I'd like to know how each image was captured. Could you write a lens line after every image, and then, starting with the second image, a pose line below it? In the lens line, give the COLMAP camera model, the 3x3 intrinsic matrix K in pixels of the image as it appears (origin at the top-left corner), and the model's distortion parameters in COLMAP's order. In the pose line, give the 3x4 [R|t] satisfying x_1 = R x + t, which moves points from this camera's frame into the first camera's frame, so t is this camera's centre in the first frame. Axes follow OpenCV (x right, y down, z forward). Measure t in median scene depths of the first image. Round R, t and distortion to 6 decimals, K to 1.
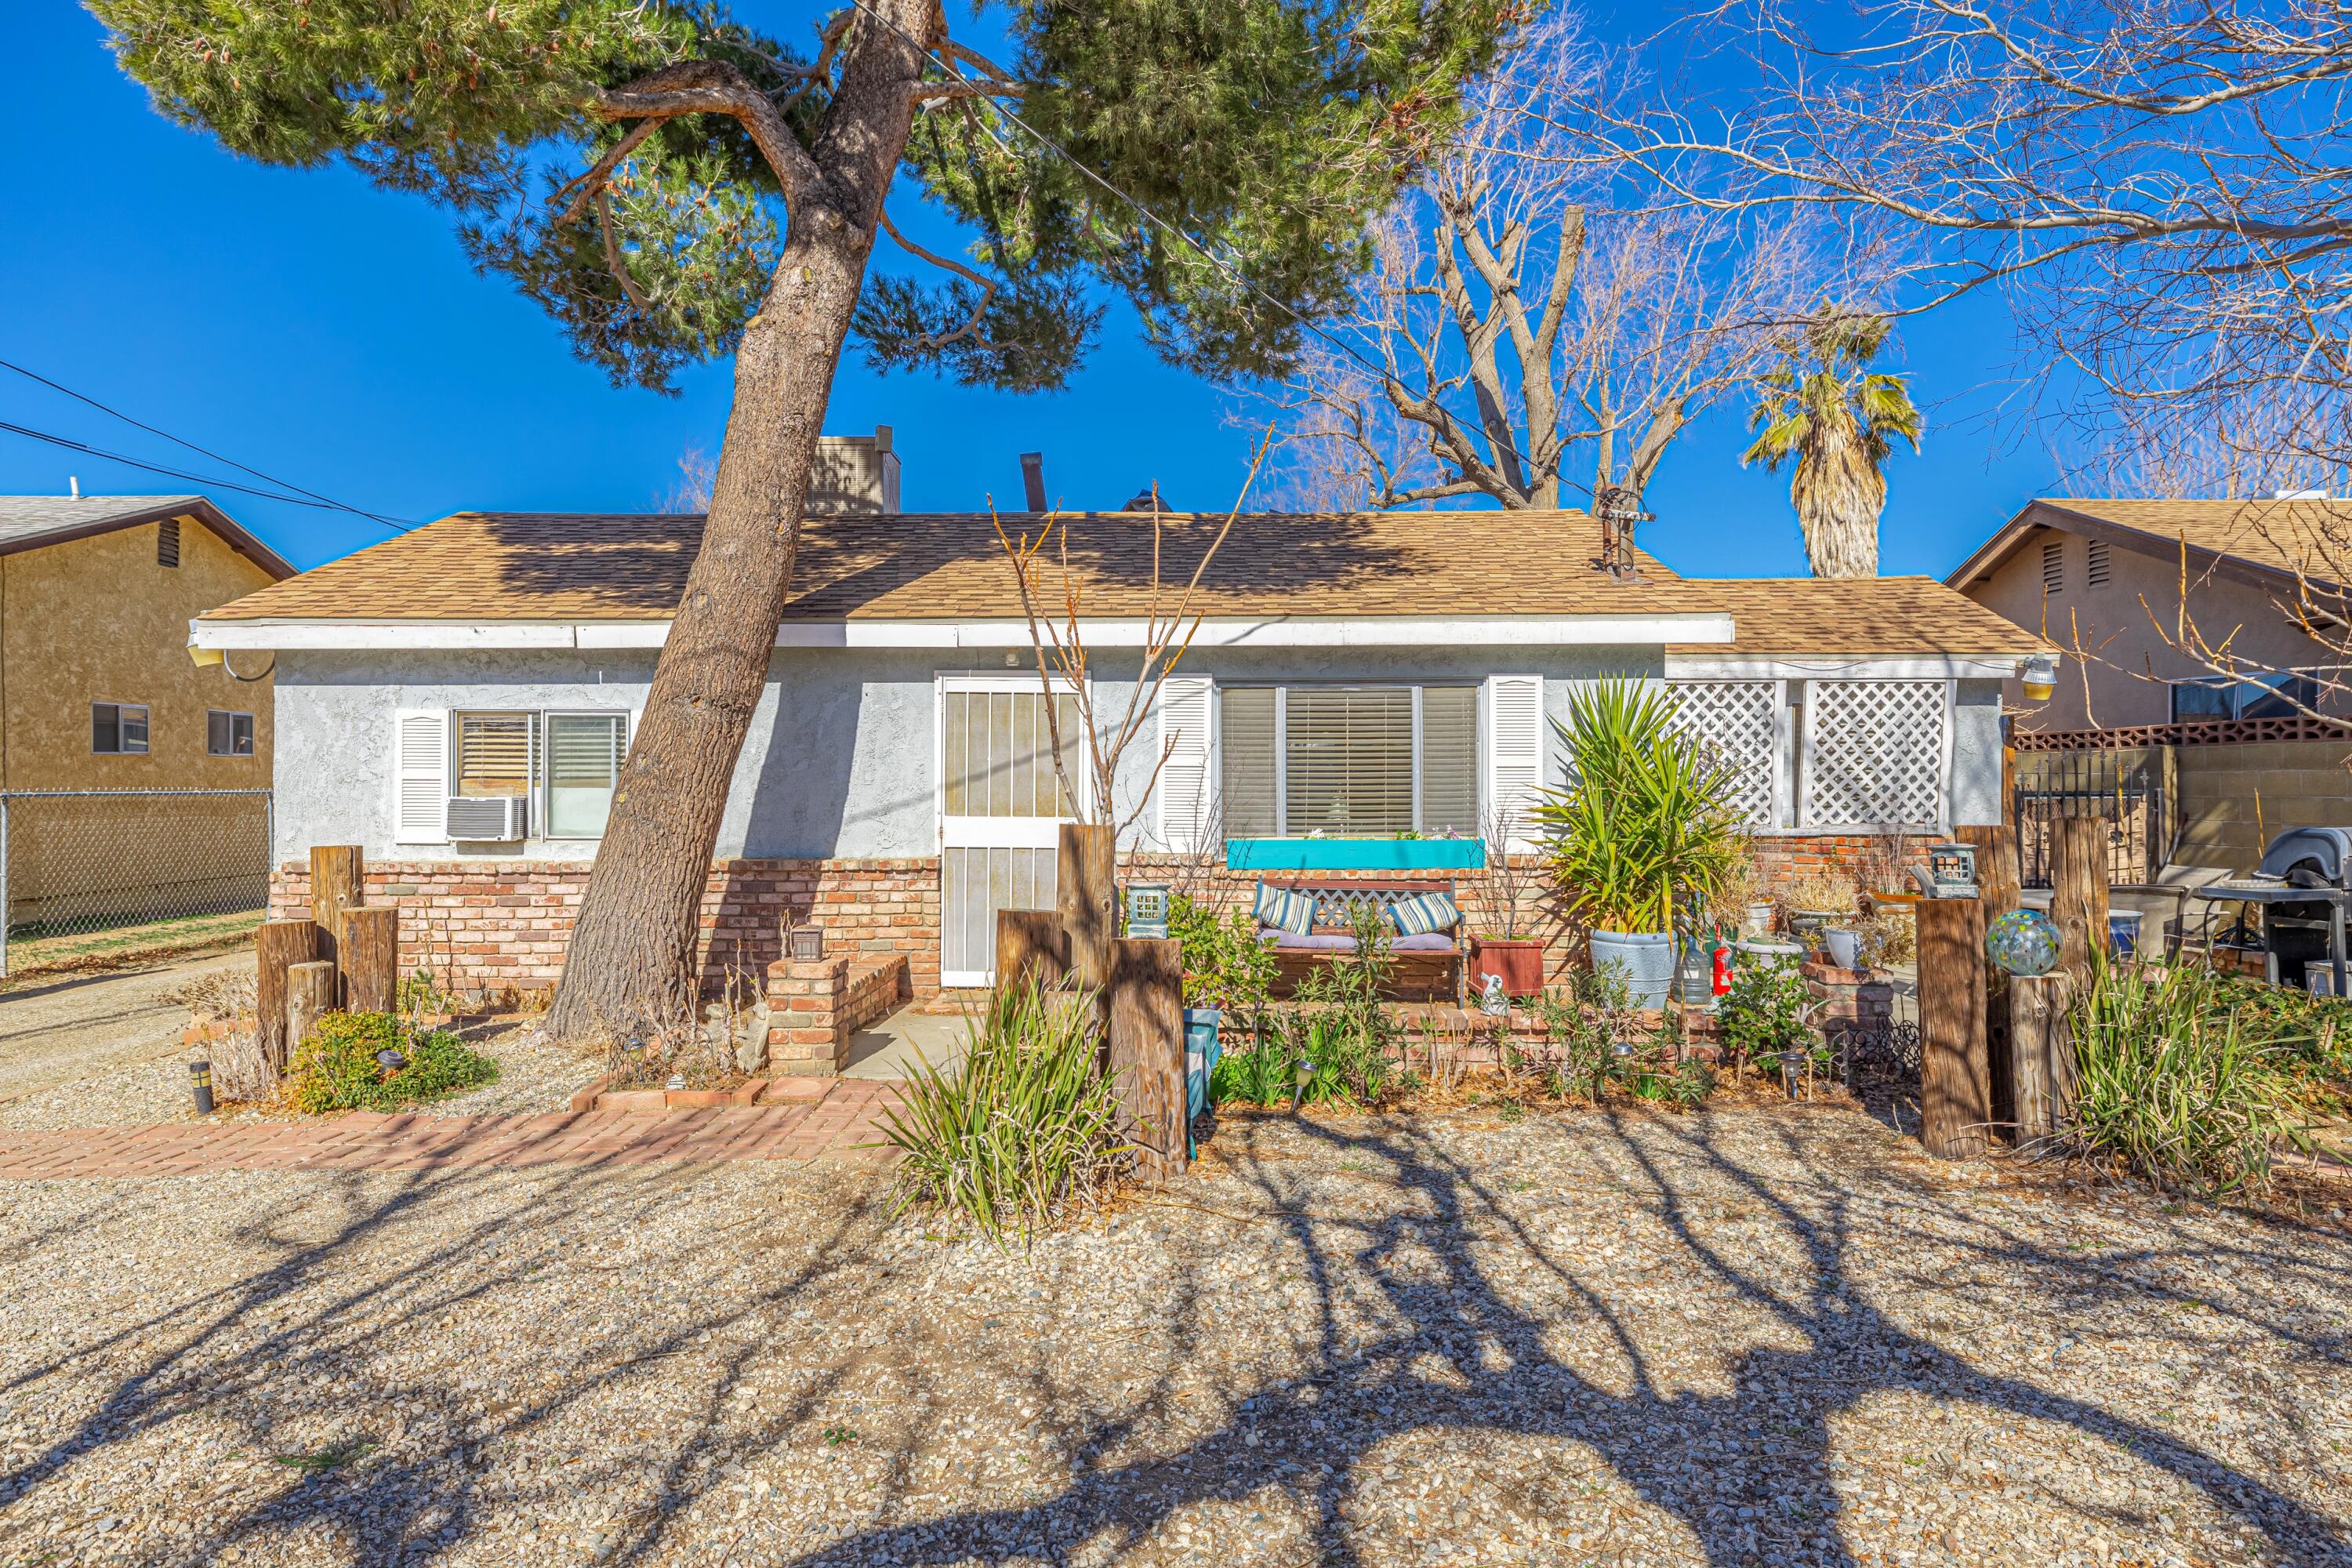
lens RADIAL K [[1176.9, 0, 1176.0], [0, 1176.9, 784.0], [0, 0, 1]] dist [-0.000210, -0.000149]
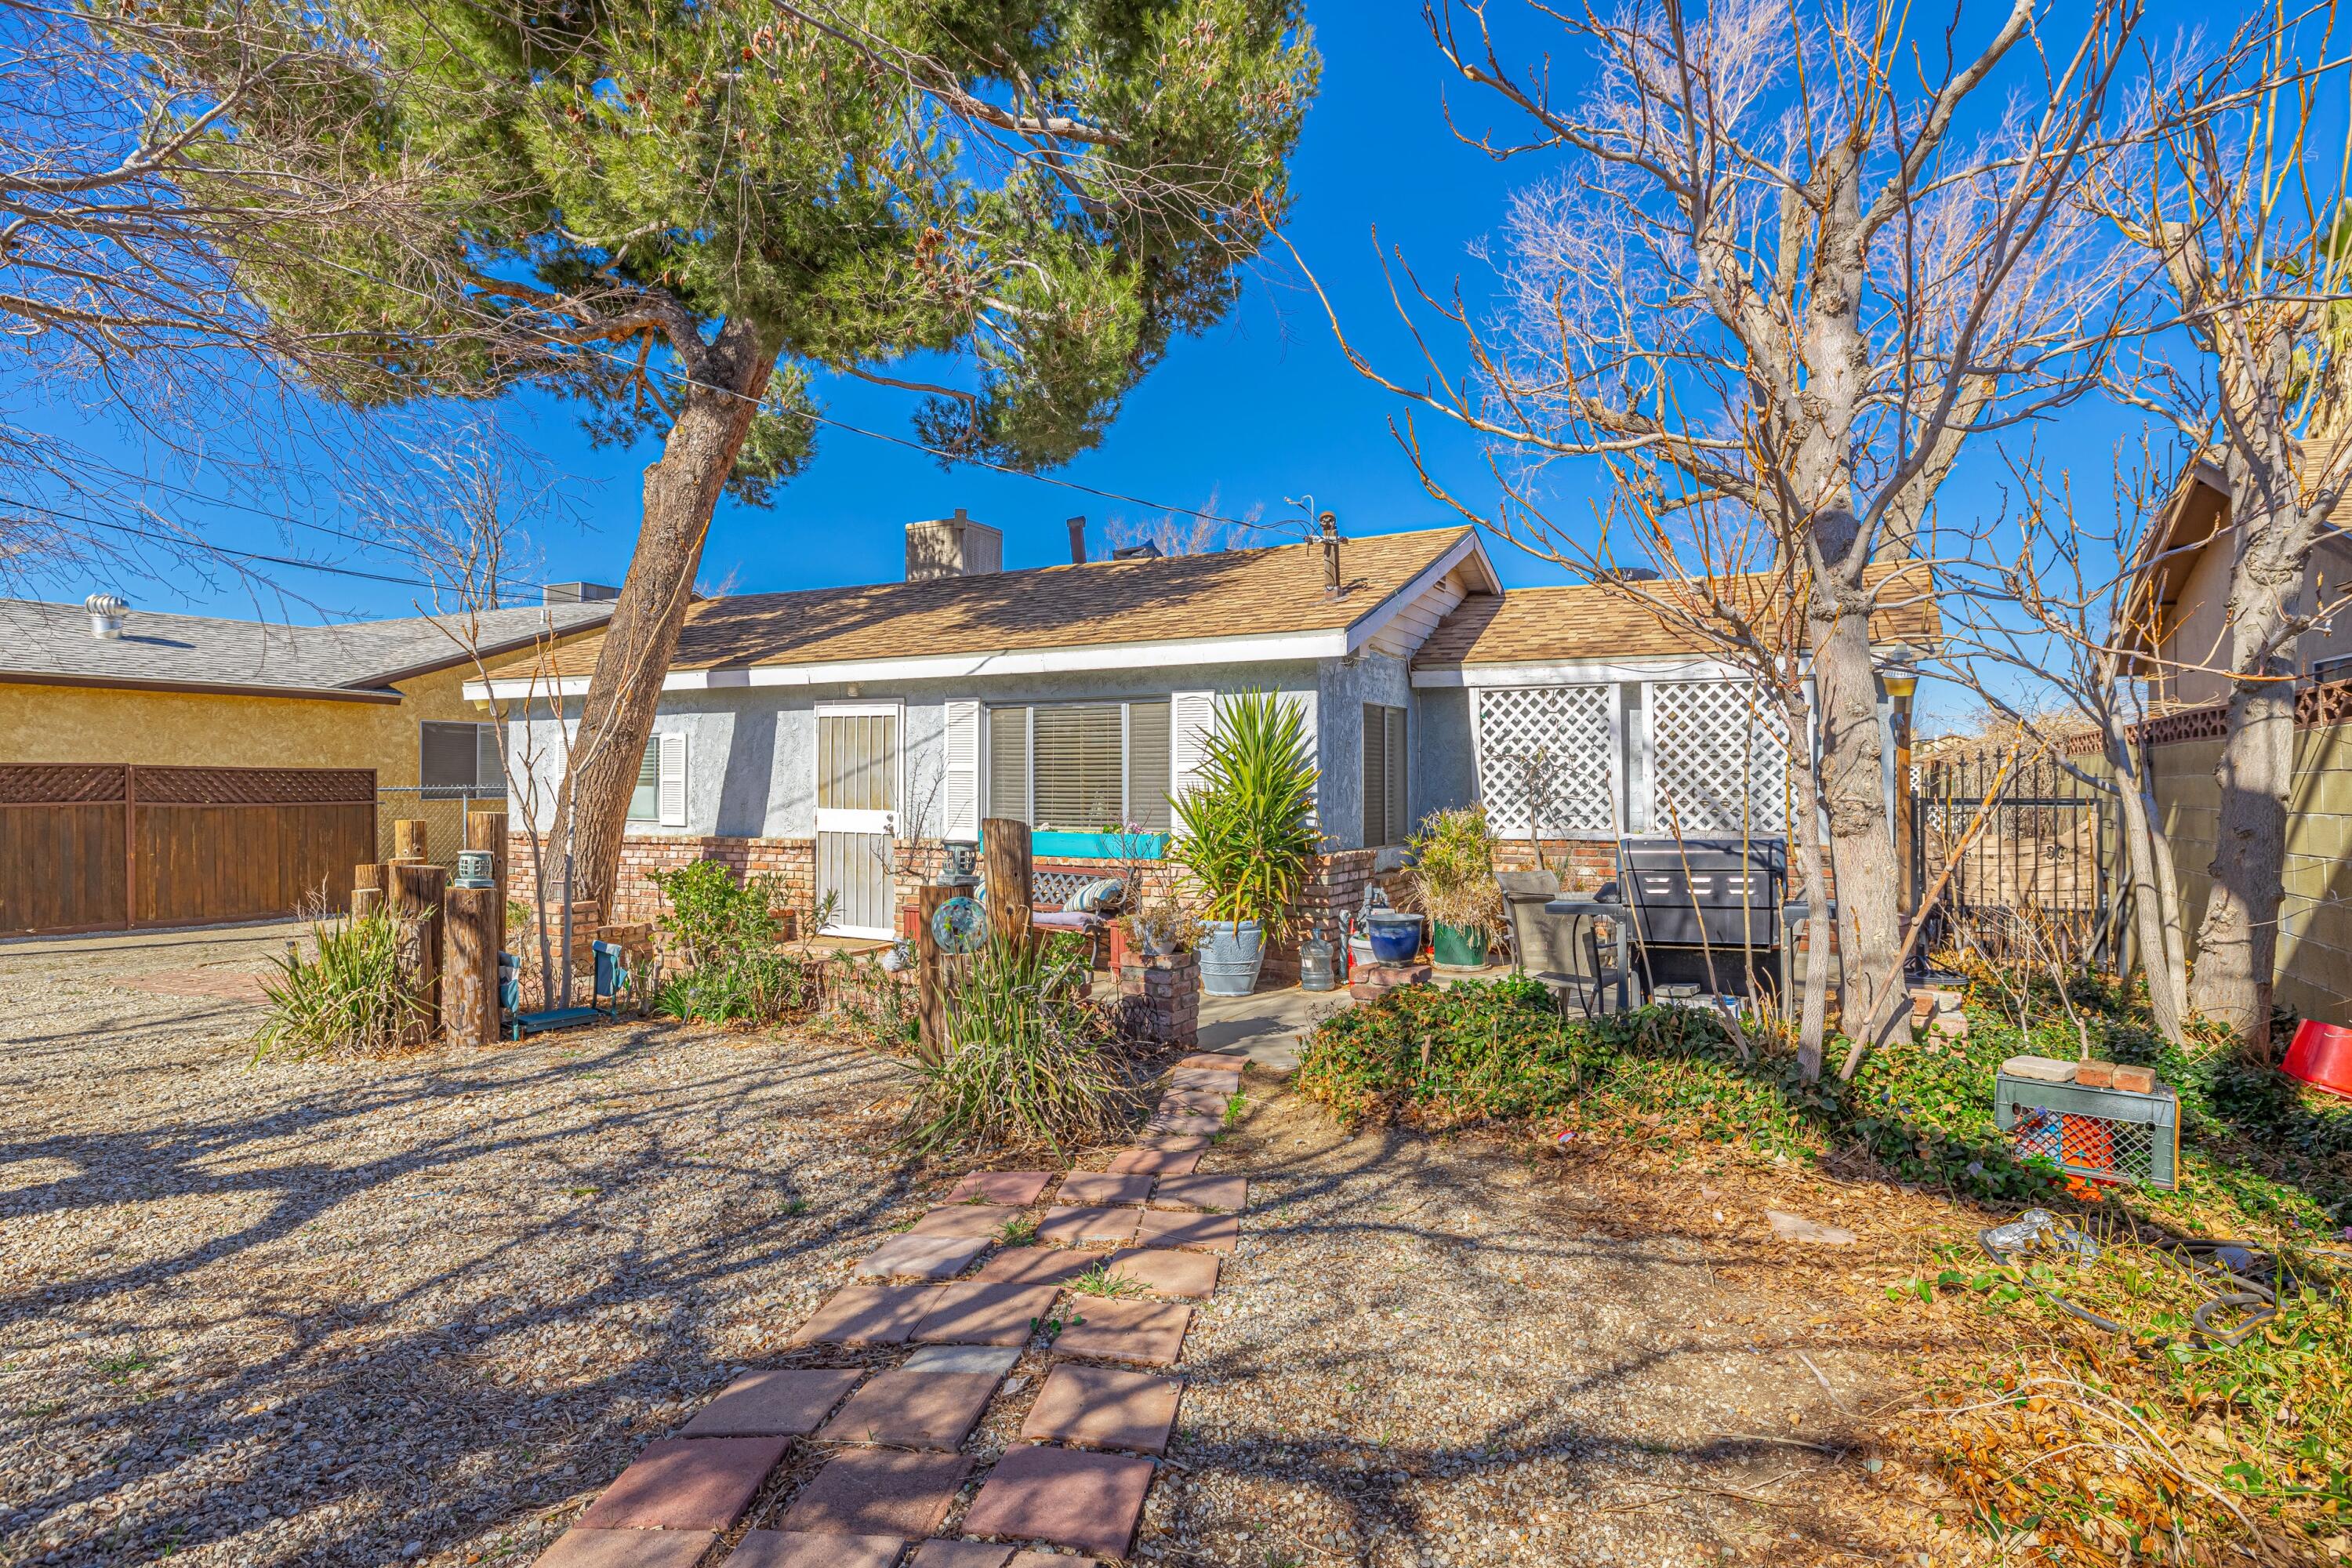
lens RADIAL K [[1032.8, 0, 1176.0], [0, 1032.8, 784.0], [0, 0, 1]] dist [-0.001557, -0.000342]
pose [[0.918680, 0.004271, -0.394980, 0.652173], [-0.004265, 0.999991, 0.000893, -0.003559], [0.394980, 0.000864, 0.918689, 0.070465]]
